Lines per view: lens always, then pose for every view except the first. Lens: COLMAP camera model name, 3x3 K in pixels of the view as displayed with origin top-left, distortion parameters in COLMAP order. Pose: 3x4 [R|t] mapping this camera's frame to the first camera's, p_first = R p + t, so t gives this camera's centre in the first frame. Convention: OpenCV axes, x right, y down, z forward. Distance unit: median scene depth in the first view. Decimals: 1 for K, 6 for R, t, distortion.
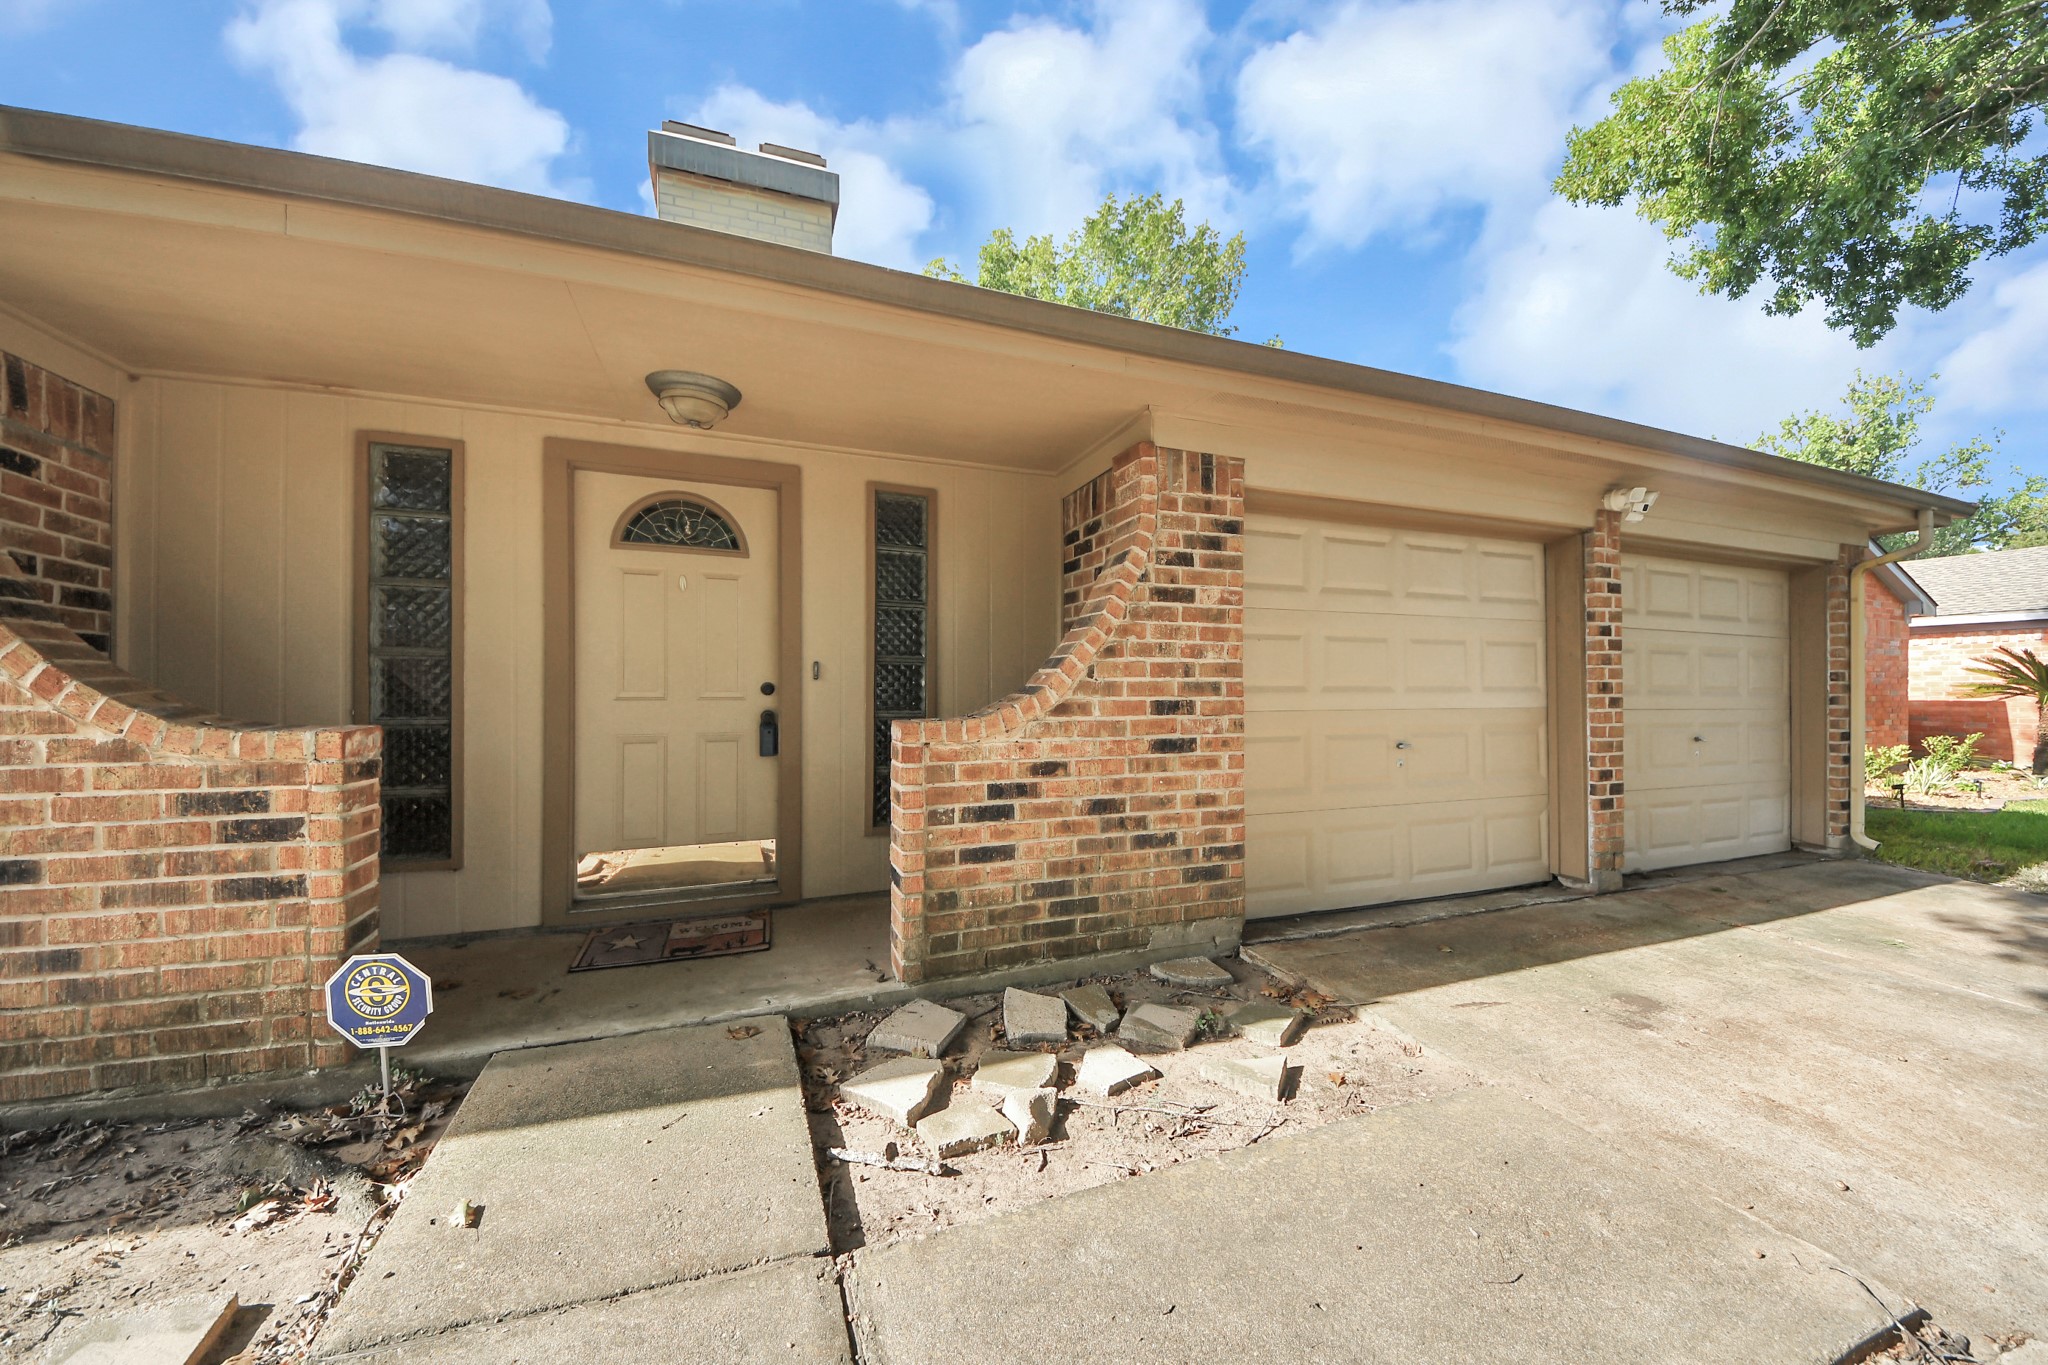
lens RADIAL K [[716.5, 0, 1020.3], [0, 716.5, 697.7], [0, 0, 1]] dist [0.001194, -0.008691]
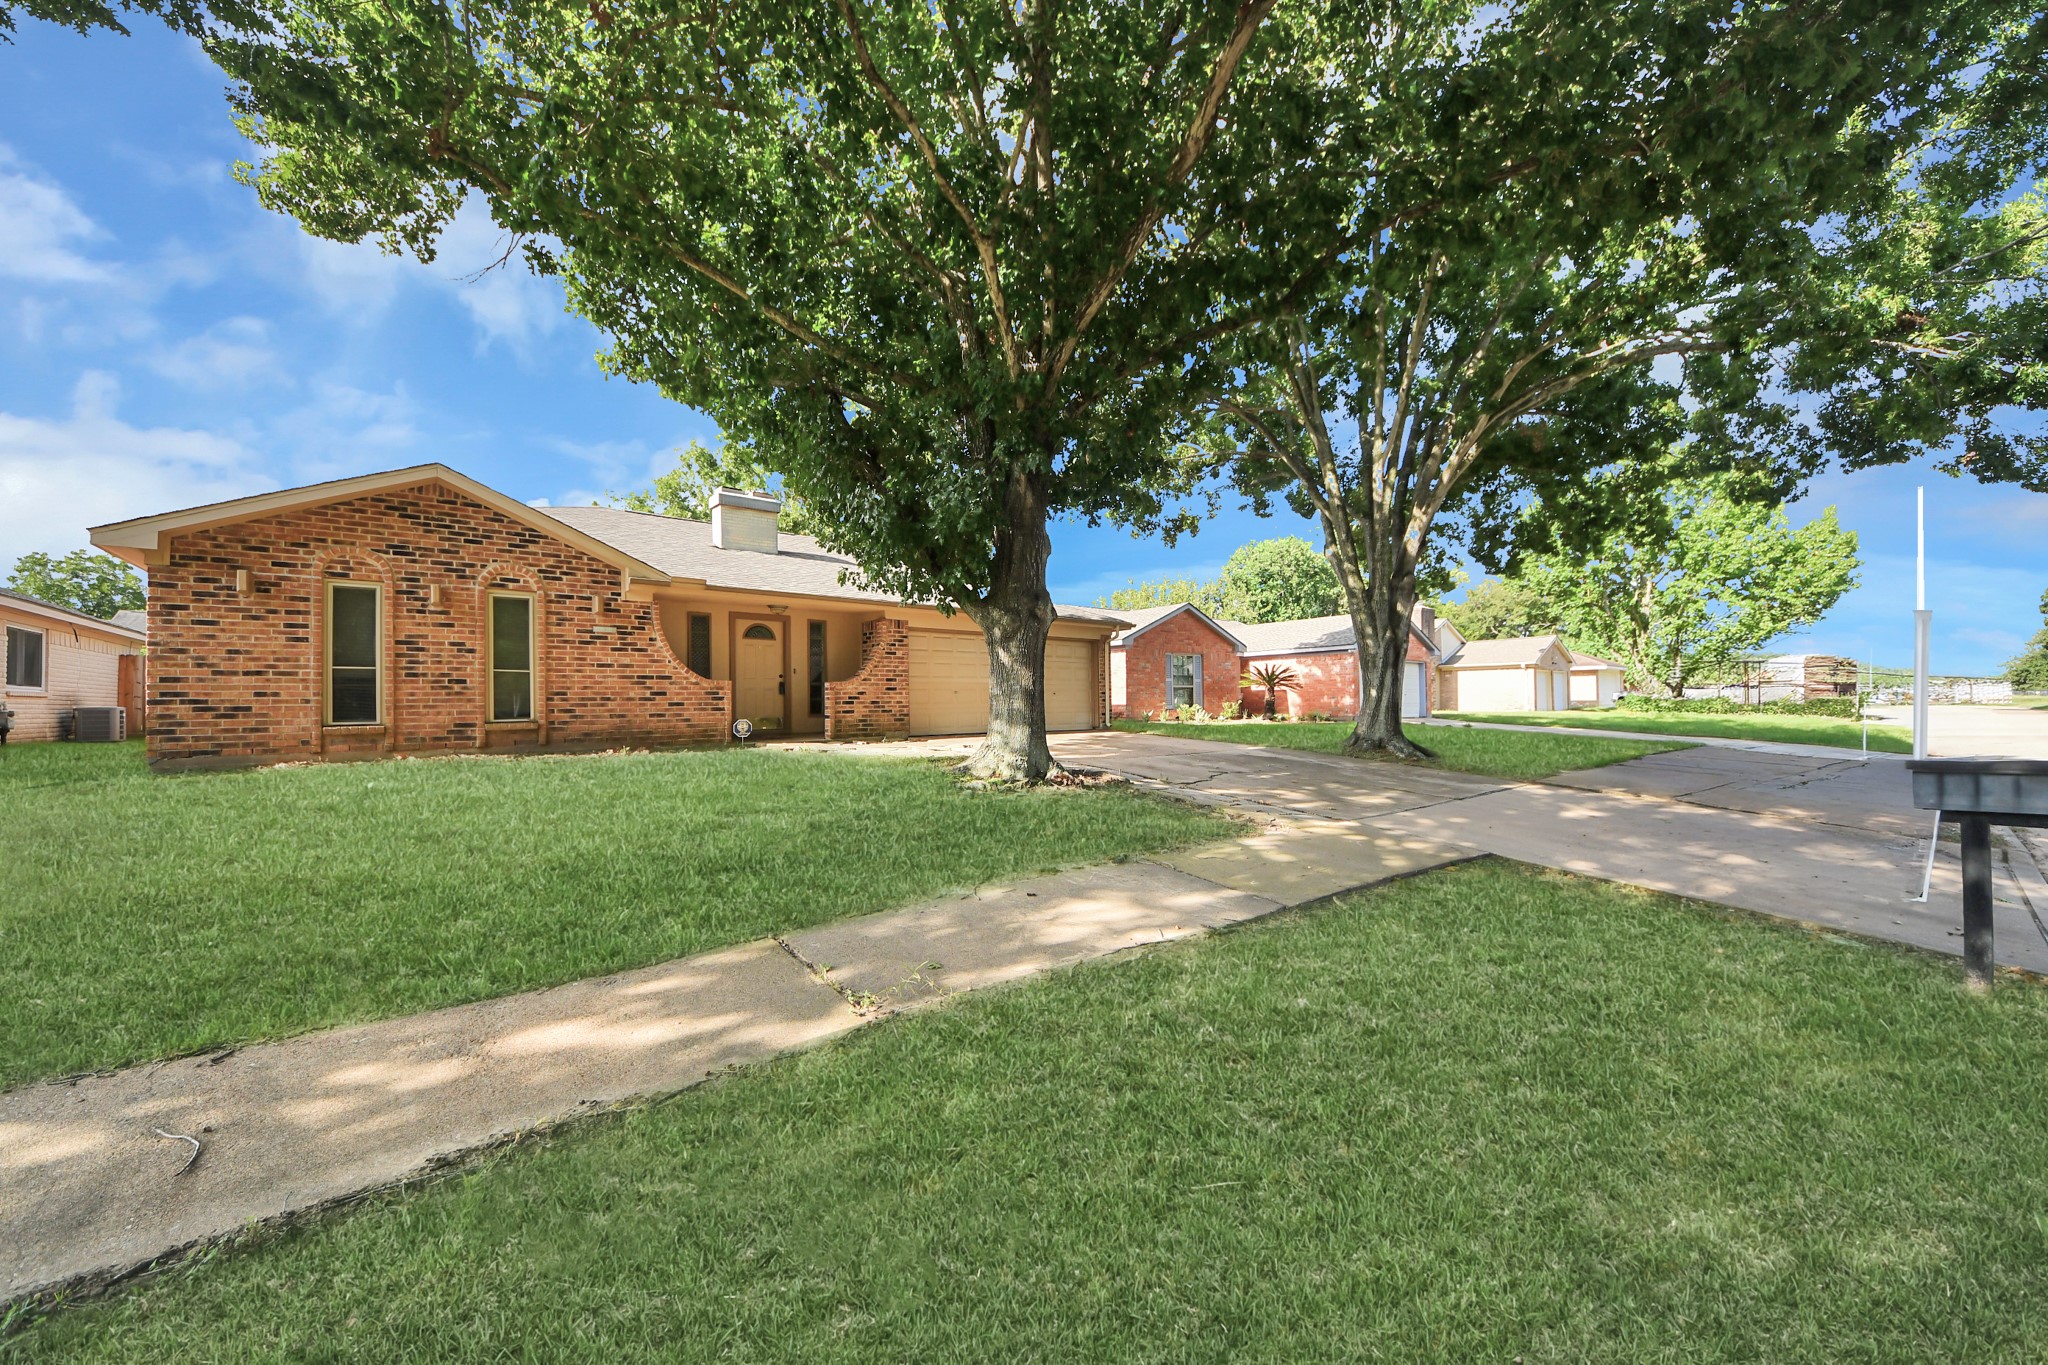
lens RADIAL K [[716.5, 0, 1020.3], [0, 716.5, 697.7], [0, 0, 1]] dist [0.001194, -0.008691]
pose [[0.951095, -0.010336, 0.308727, -0.359802], [0.011730, 0.999928, -0.002657, 0.136107], [-0.308677, 0.006148, 0.951147, -3.190580]]
